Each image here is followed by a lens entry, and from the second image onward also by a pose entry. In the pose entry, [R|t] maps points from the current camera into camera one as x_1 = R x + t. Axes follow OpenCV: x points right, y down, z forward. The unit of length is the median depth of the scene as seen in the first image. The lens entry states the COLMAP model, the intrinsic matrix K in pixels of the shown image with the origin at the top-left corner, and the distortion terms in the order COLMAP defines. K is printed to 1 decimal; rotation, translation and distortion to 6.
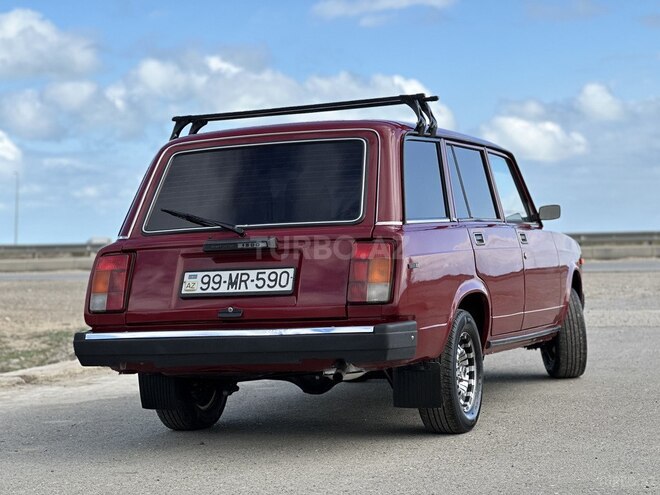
lens RADIAL K [[1699.9, 0, 330.0], [0, 1699.9, 247.5], [0, 0, 1]] dist [-0.750835, 11.646357]
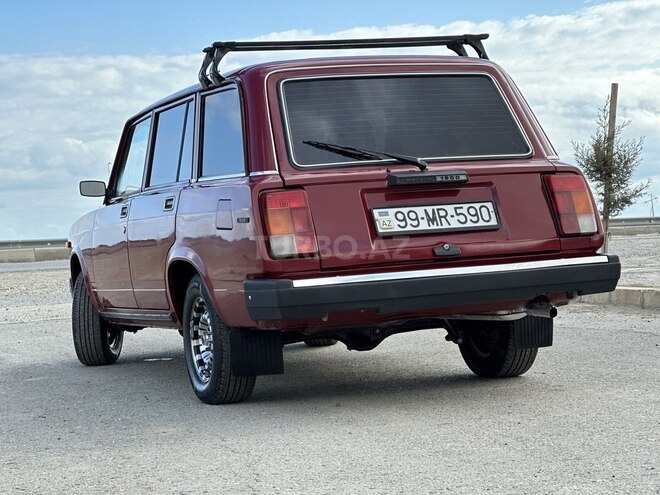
lens RADIAL K [[1699.9, 0, 330.0], [0, 1699.9, 247.5], [0, 0, 1]] dist [-0.750835, 11.646357]
pose [[0.748765, -0.013385, 0.662700, -0.702678], [0.030585, 0.999429, -0.014370, 0.047432], [-0.662129, 0.031029, 0.748747, 0.344754]]
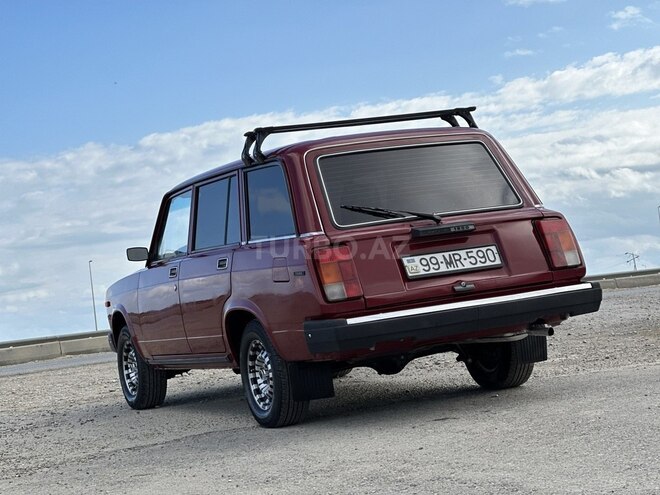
lens RADIAL K [[1699.9, 0, 330.0], [0, 1699.9, 247.5], [0, 0, 1]] dist [-0.750835, 11.646357]
pose [[0.711800, -0.041932, 0.701130, -0.902727], [0.095625, 0.994707, -0.037590, 0.045490], [-0.695843, 0.093802, 0.712042, 0.243177]]
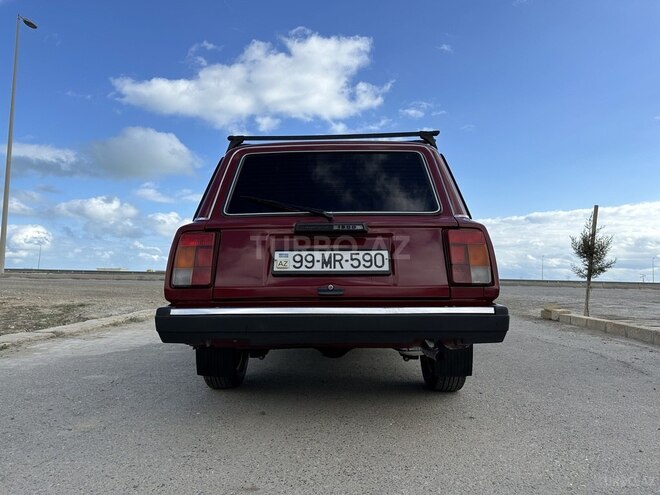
lens RADIAL K [[498.4, 0, 335.0], [0, 498.4, 233.8], [0, 0, 1]] dist [0.023848, -0.002804]
pose [[0.937880, 0.071551, 0.339503, -0.157546], [-0.038115, 0.993830, -0.104158, 0.035131], [-0.344860, 0.084748, 0.934820, 0.700696]]
